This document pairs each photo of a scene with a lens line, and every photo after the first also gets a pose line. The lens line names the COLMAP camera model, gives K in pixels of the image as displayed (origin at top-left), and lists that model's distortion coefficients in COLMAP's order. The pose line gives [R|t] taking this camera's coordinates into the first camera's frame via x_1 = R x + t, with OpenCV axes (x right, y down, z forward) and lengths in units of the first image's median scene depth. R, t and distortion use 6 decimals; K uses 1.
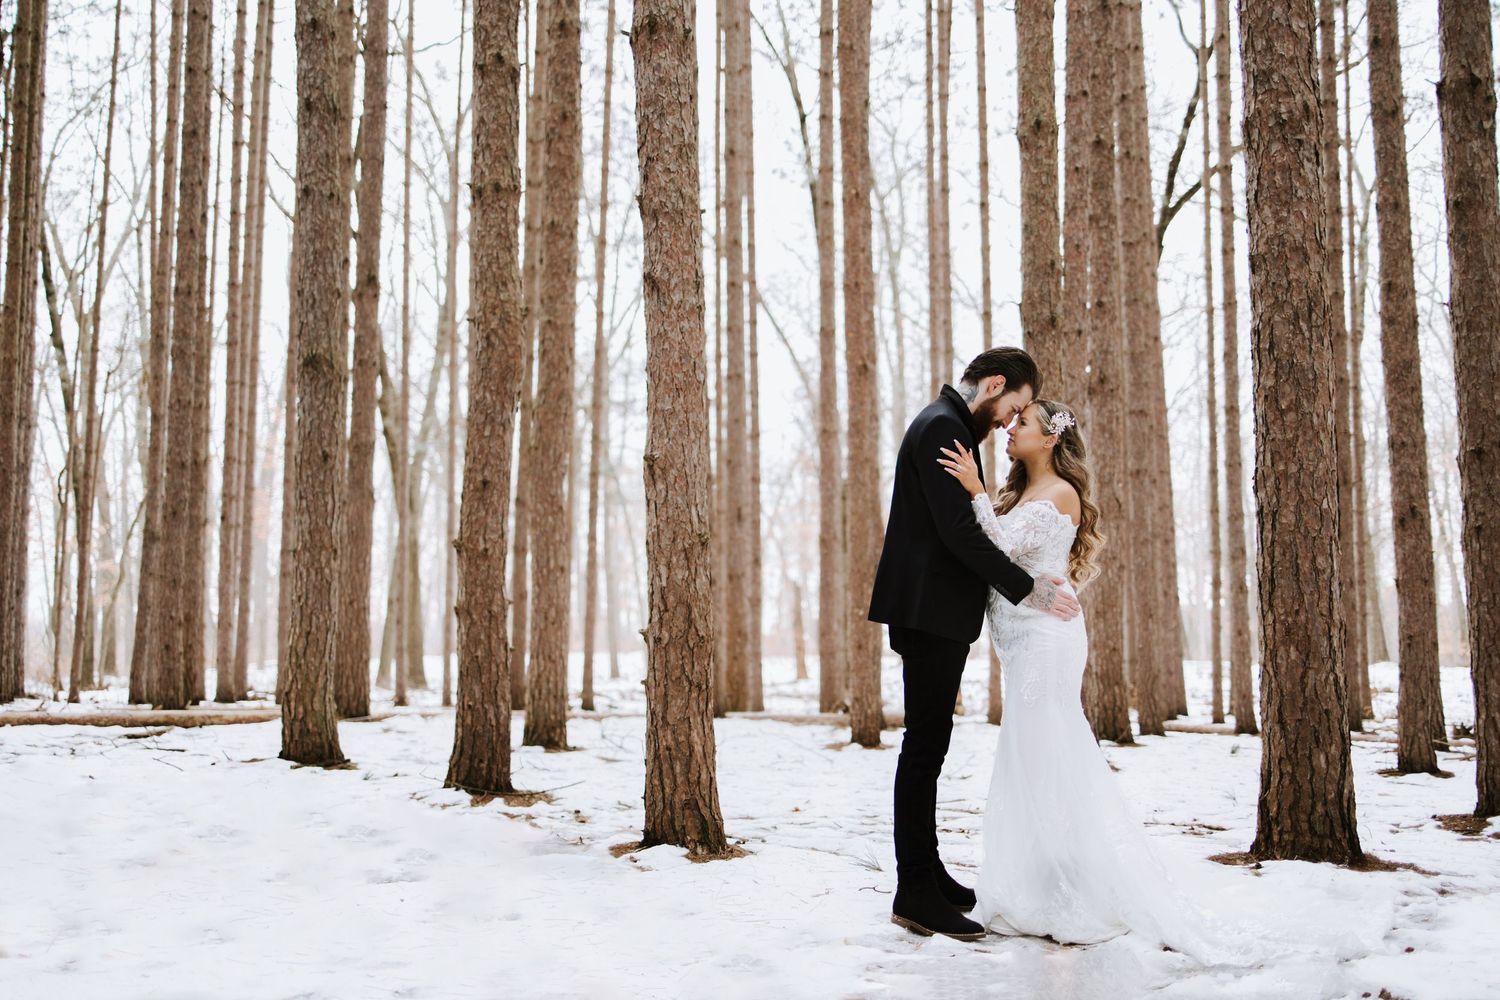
lens RADIAL K [[1603.3, 0, 751.1], [0, 1603.3, 481.7], [0, 0, 1]] dist [0.009363, 0.000080]
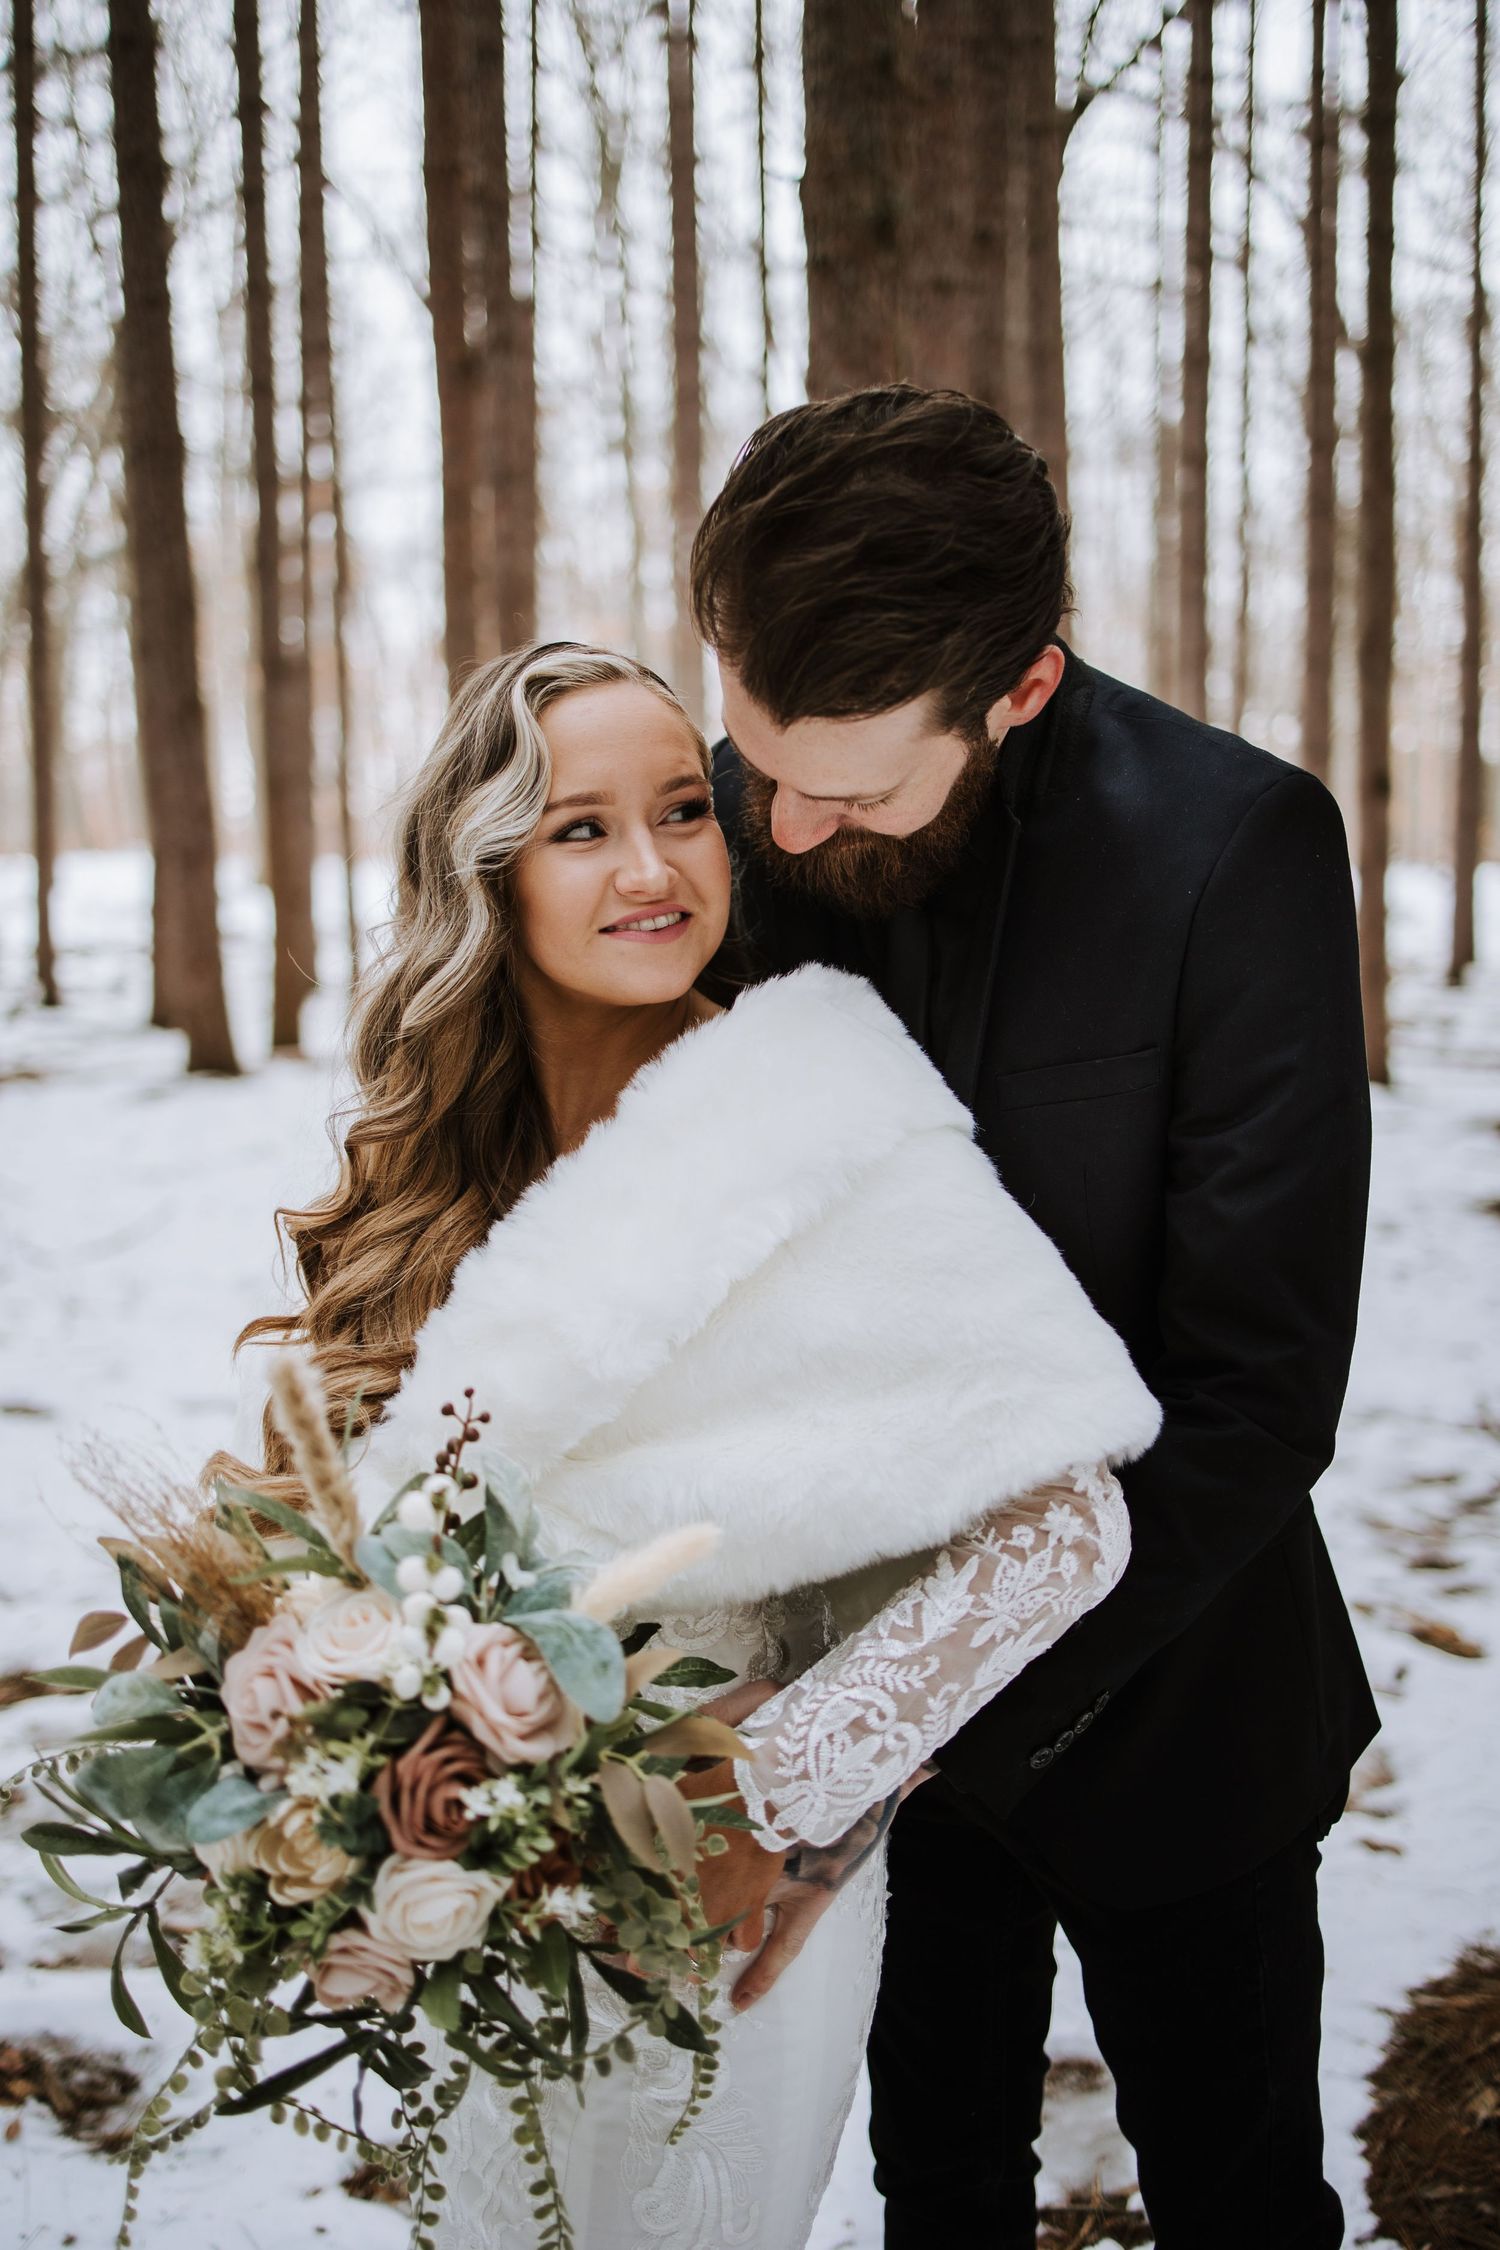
lens RADIAL K [[2407.0, 0, 750.0], [0, 2407.0, 1125.0], [0, 0, 1]] dist [-0.005396, -0.010983]
pose [[0.990717, -0.024932, 0.133635, 0.117818], [-0.006043, 0.973990, 0.226511, -0.036357], [-0.135806, -0.225215, 0.964798, 0.634712]]
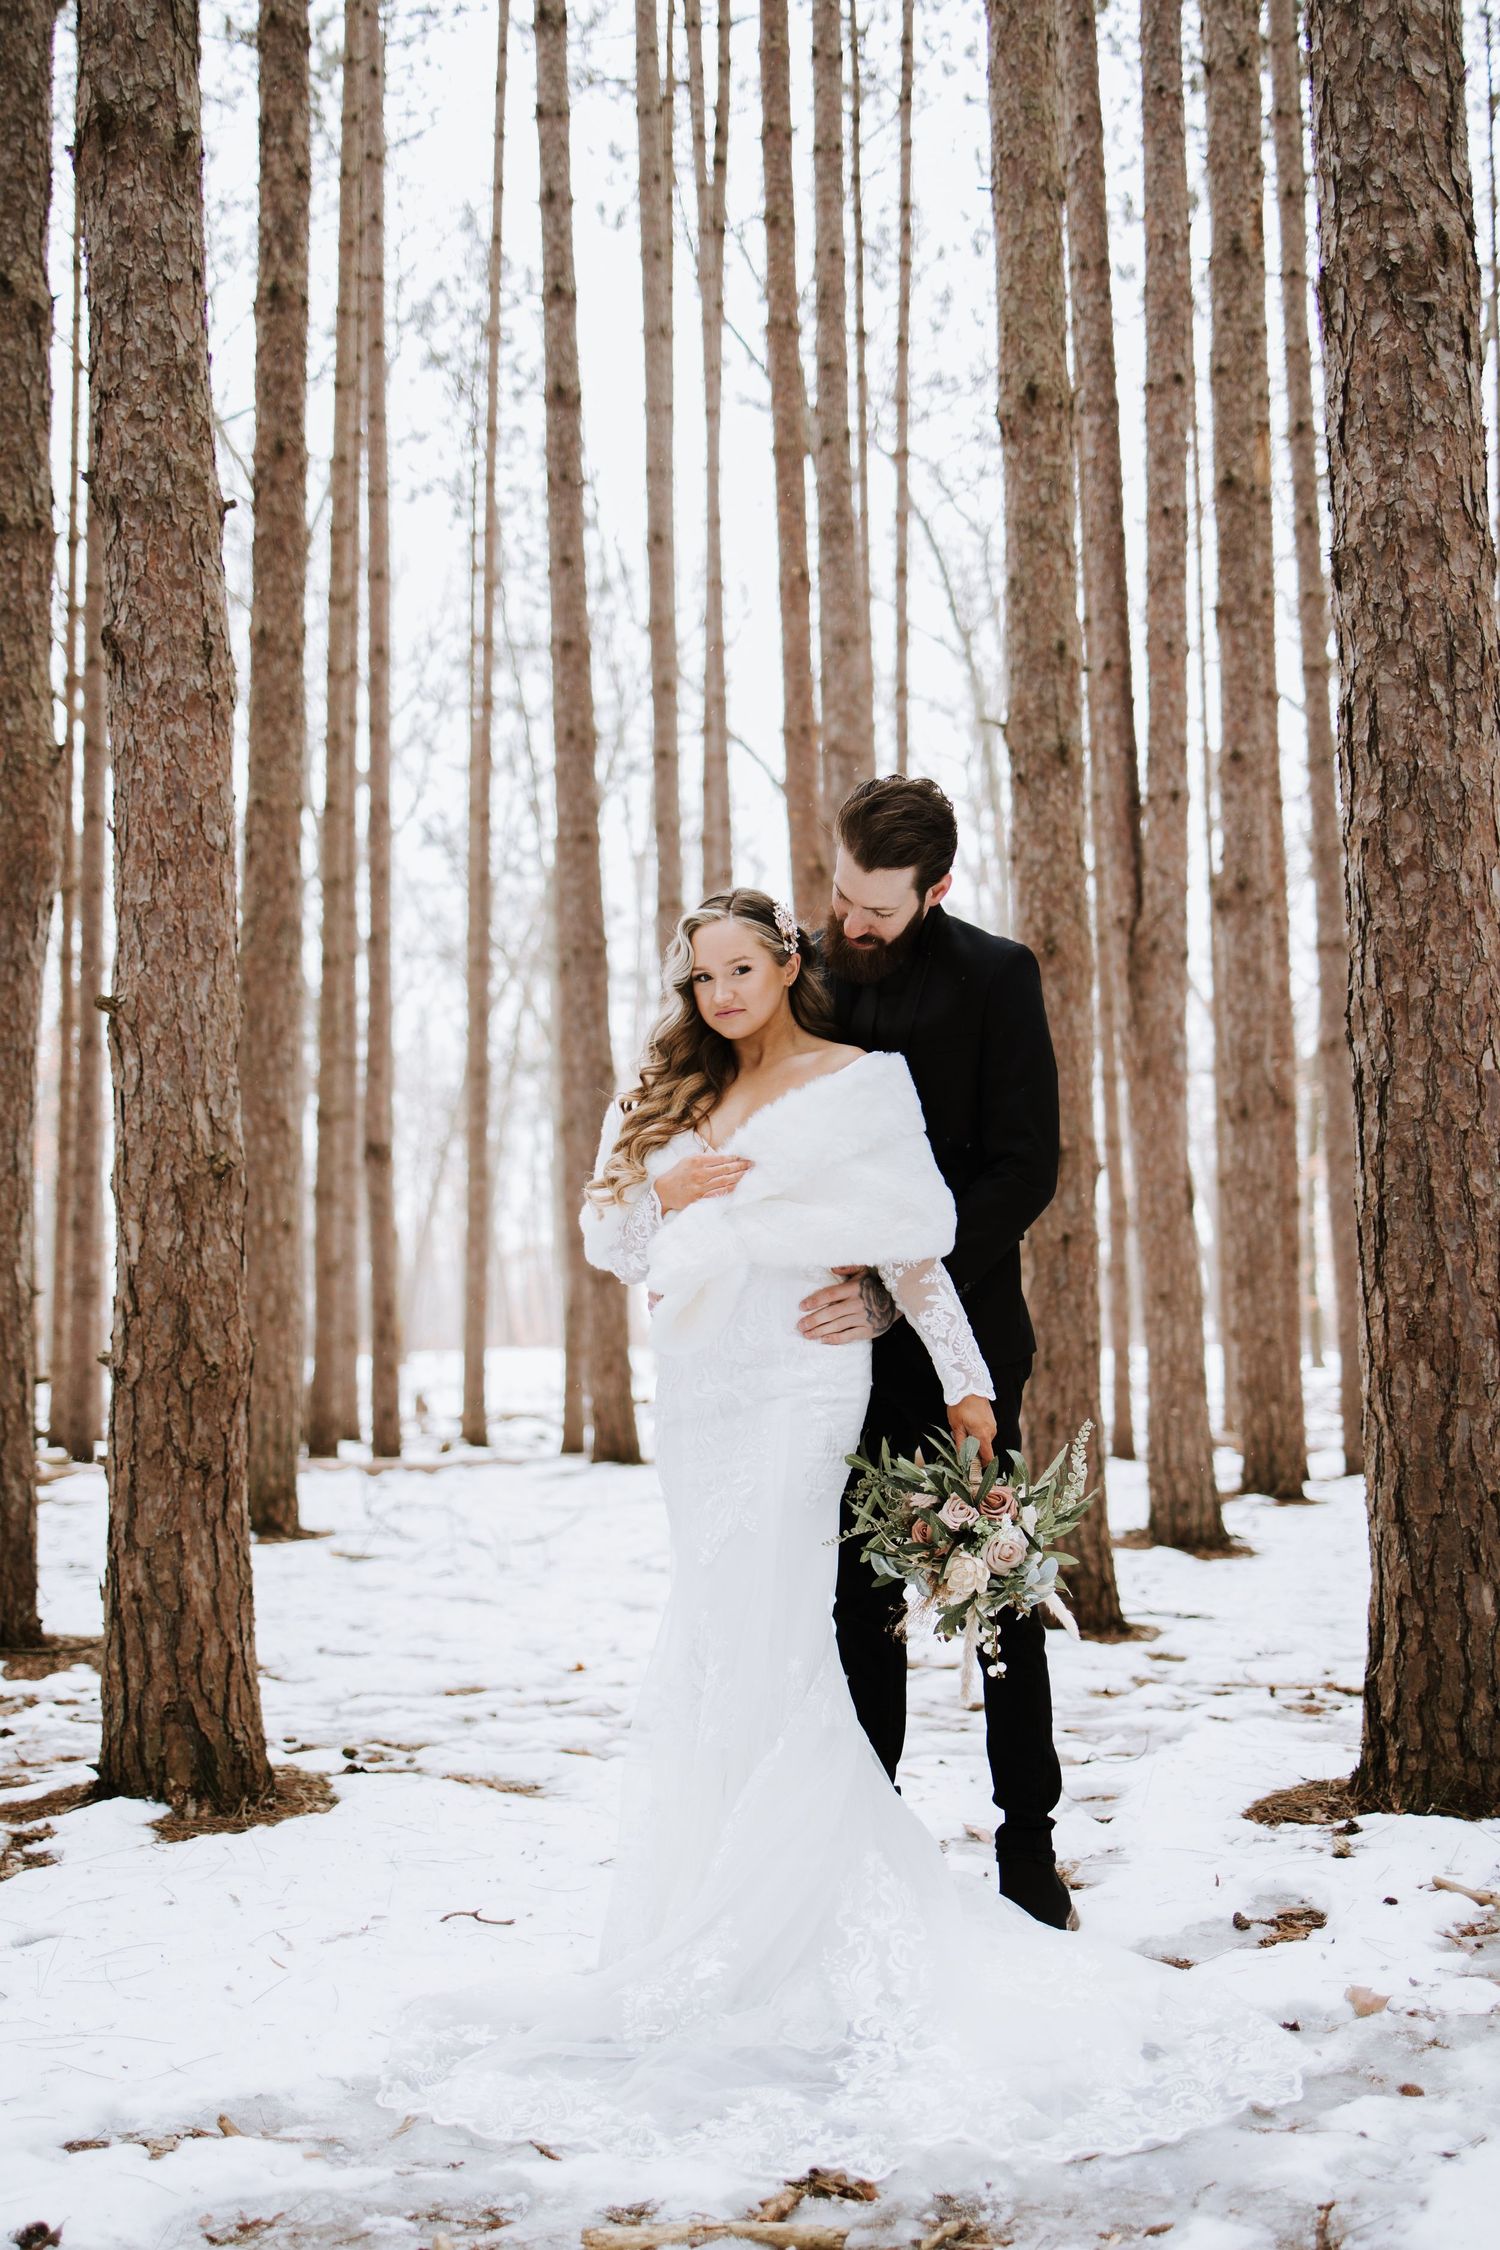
lens RADIAL K [[2404.9, 0, 750.0], [0, 2404.9, 1125.0], [0, 0, 1]] dist [0.009363, 0.000080]
pose [[0.999292, -0.023407, -0.029455, 0.153653], [0.023893, 0.999583, 0.016240, 0.015285], [0.029063, -0.016933, 0.999434, 0.268921]]
